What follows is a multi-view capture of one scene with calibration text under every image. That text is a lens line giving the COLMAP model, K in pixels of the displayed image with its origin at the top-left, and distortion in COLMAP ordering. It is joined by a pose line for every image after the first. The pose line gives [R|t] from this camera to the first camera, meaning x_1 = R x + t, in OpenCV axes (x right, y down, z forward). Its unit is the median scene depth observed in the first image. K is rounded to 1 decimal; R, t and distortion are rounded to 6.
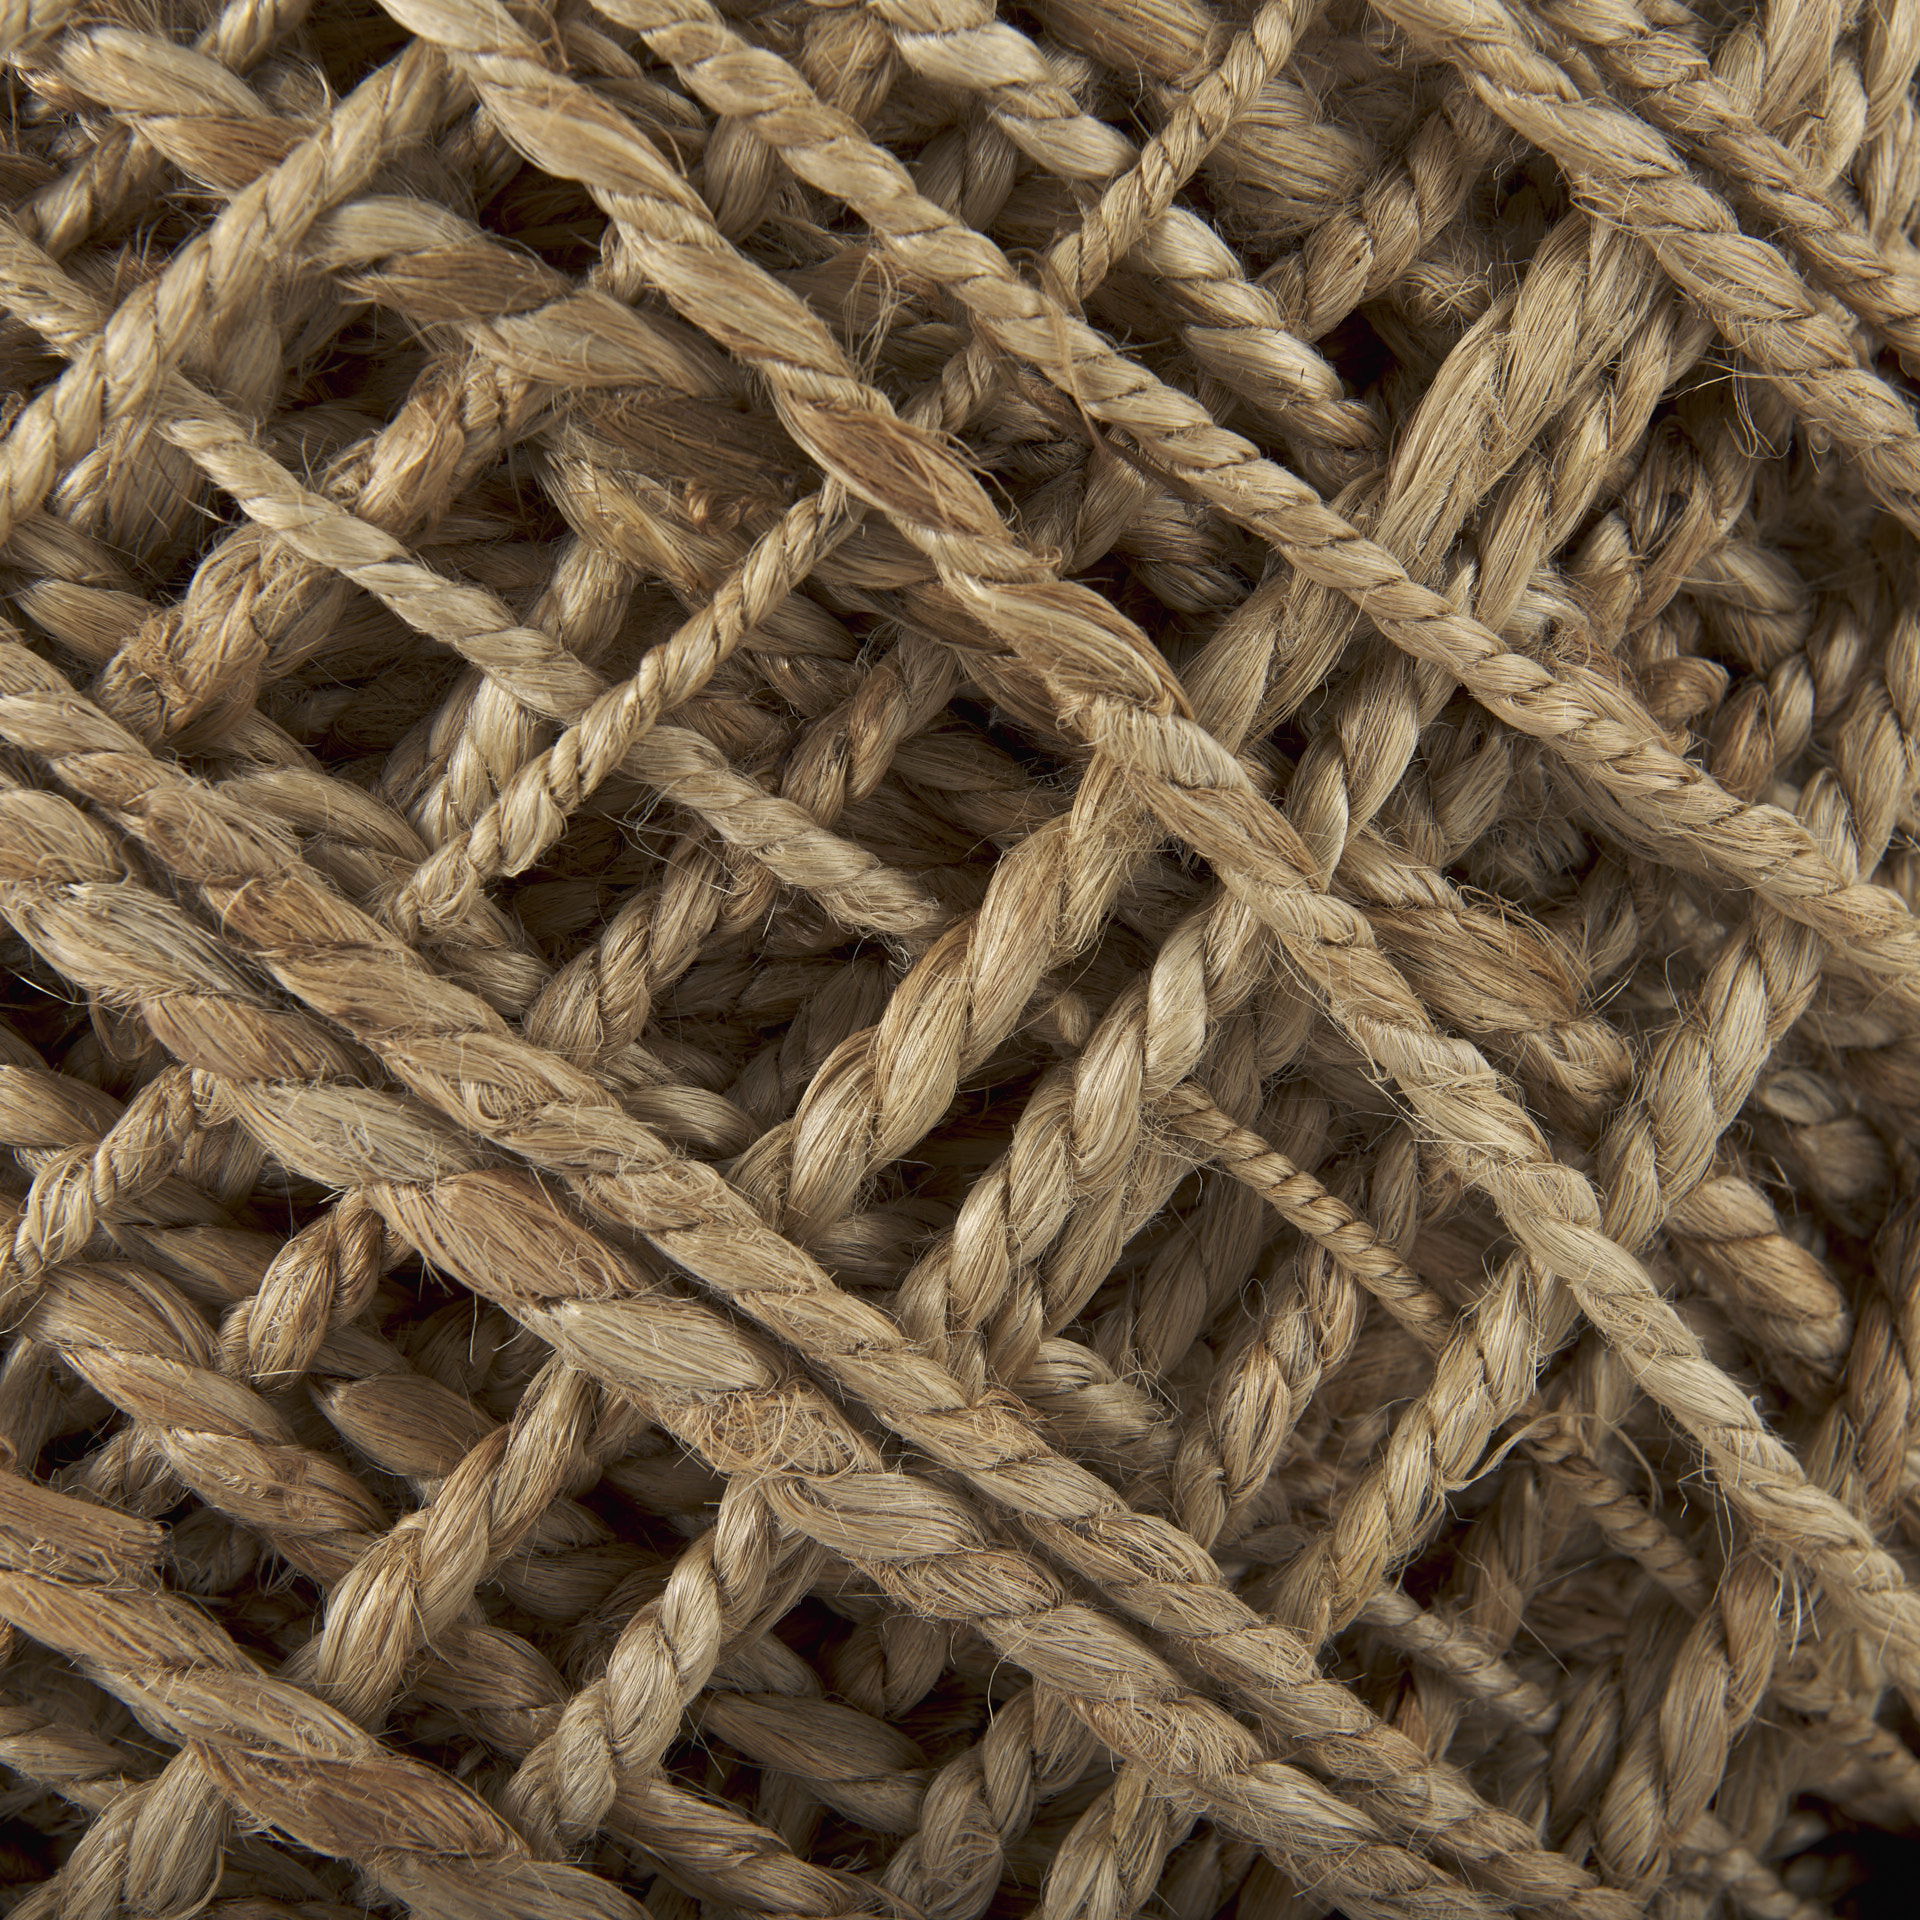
lens RADIAL K [[5666.2, 0, 957.2], [0, 5666.2, 958.2], [0, 0, 1]] dist [0.054161, 0.000000]
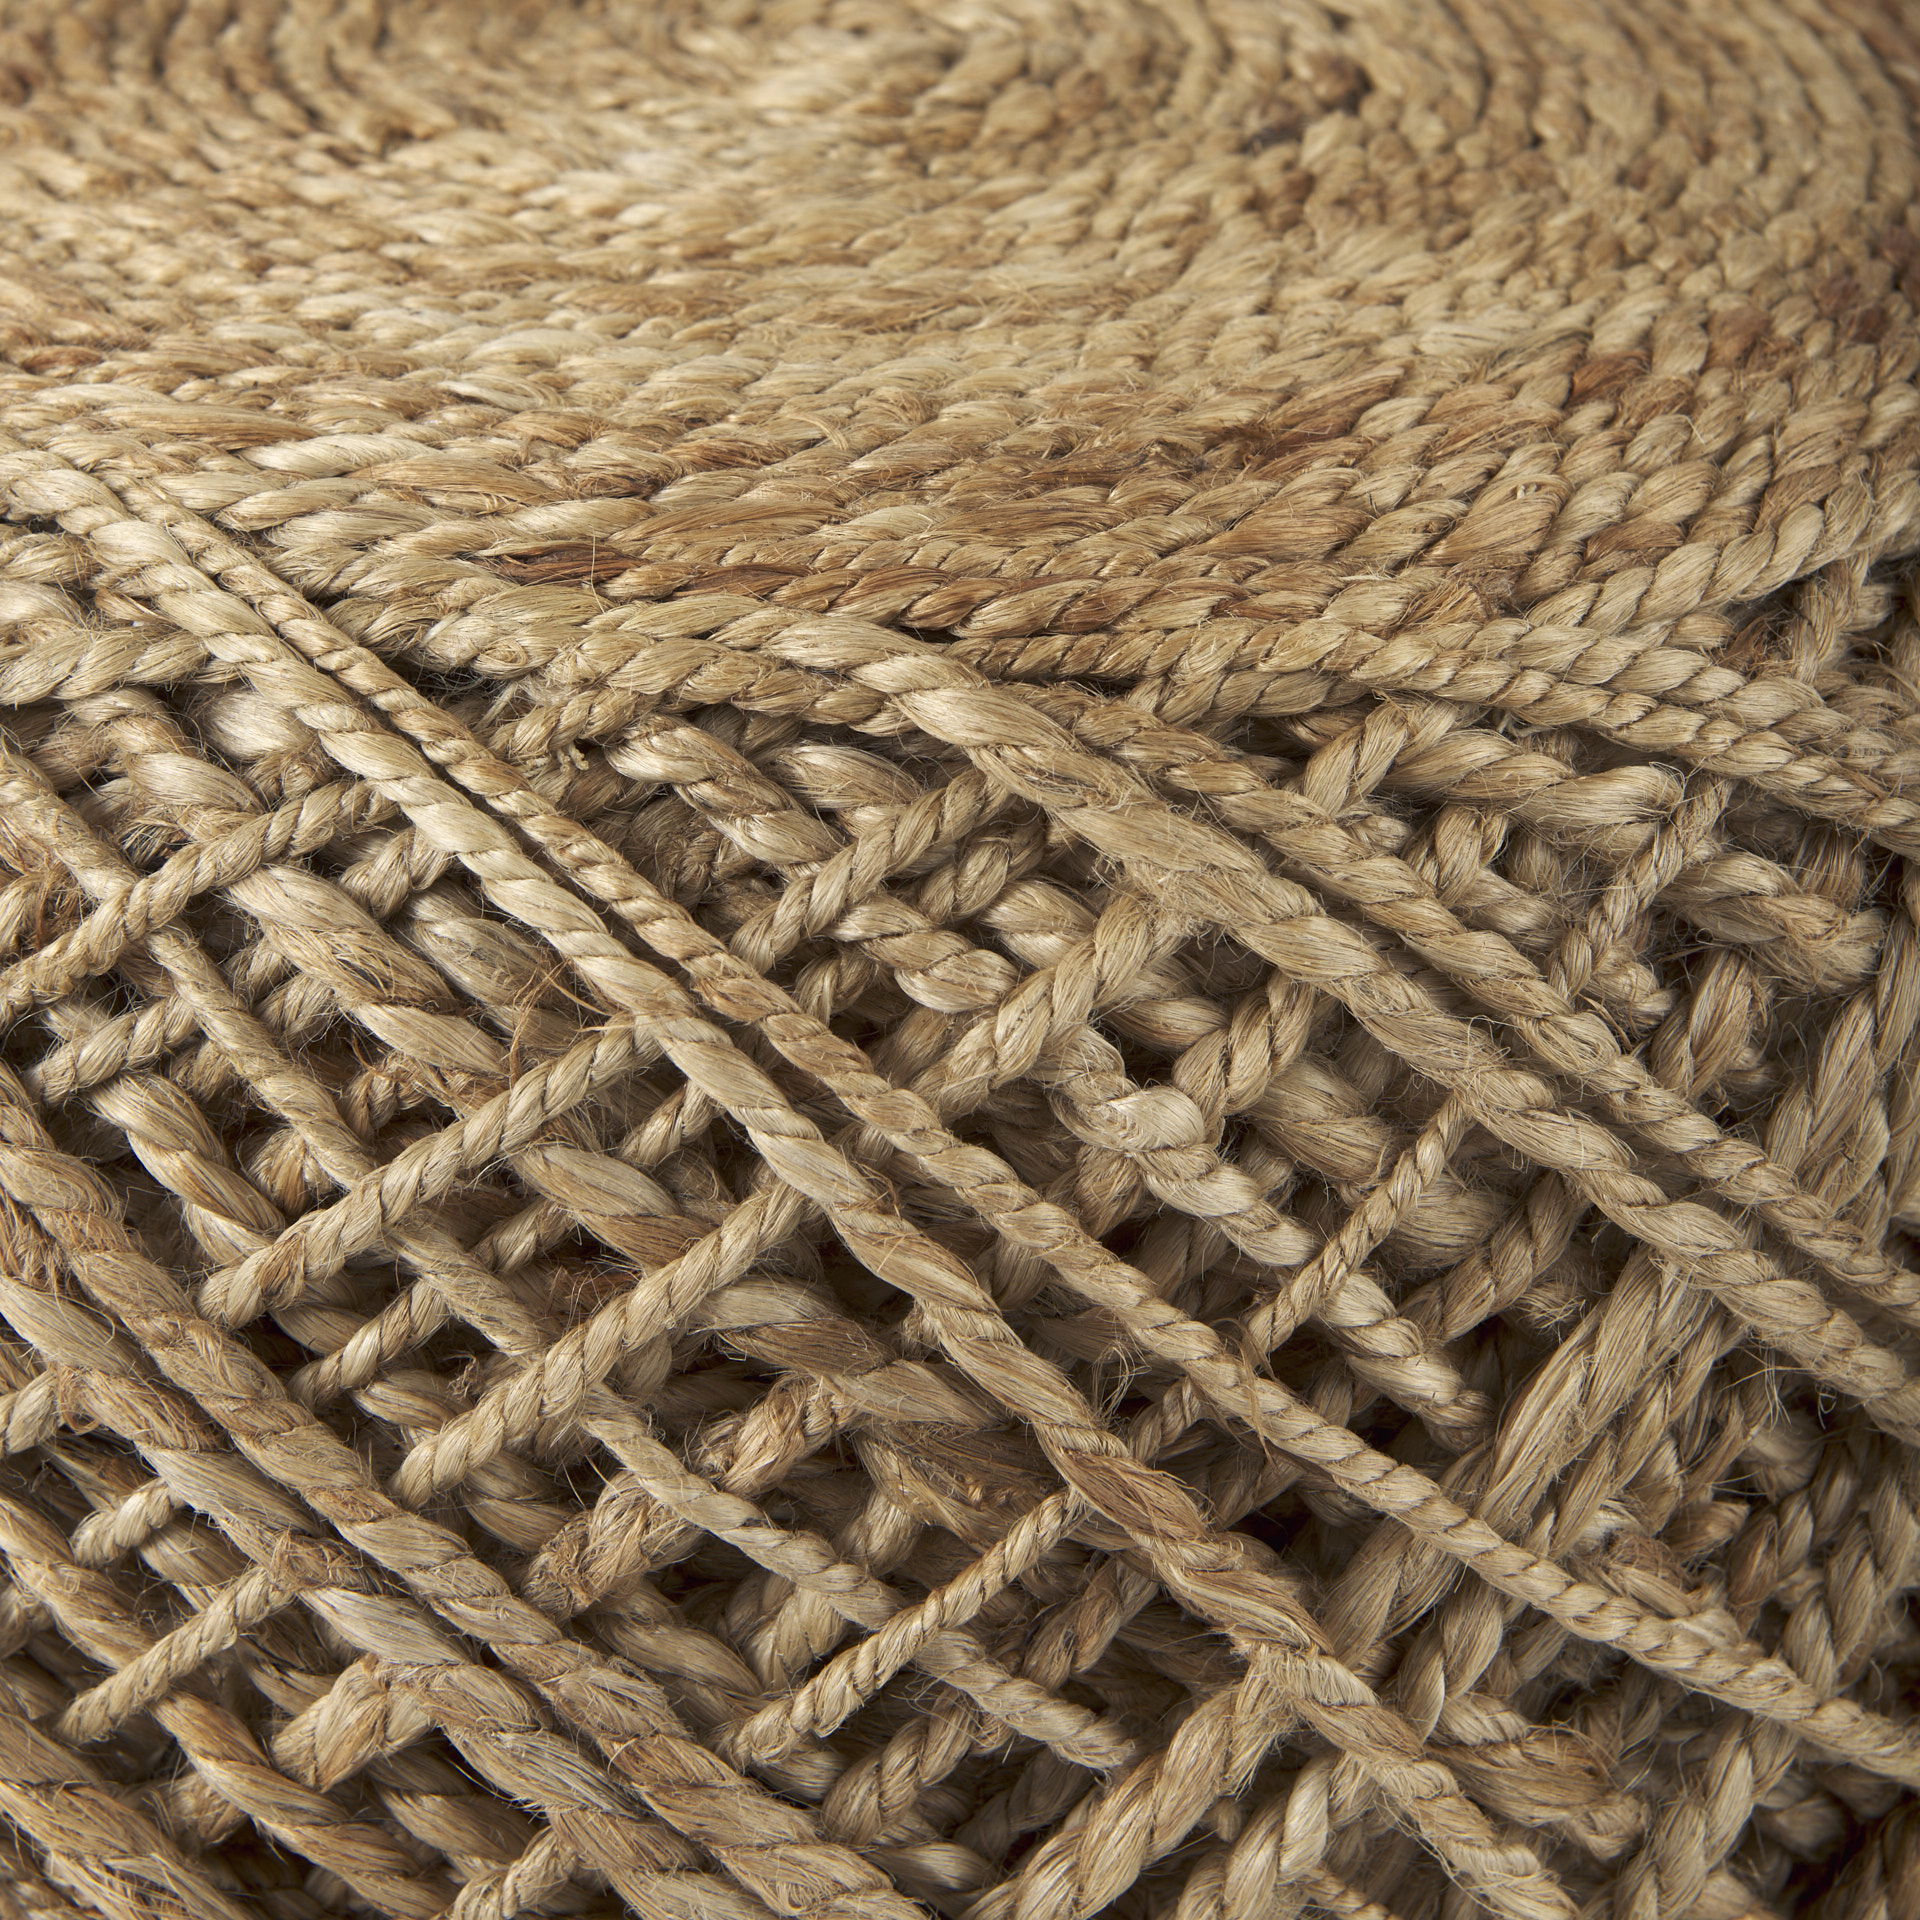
lens RADIAL K [[5666.2, 0, 933.0], [0, 5666.2, 871.0], [0, 0, 1]] dist [0.054161, 0.000000]
pose [[0.997507, 0.065508, -0.026245, -0.029628], [-0.058581, 0.976021, 0.209644, -0.498754], [0.039349, -0.207584, 0.977425, -0.280187]]
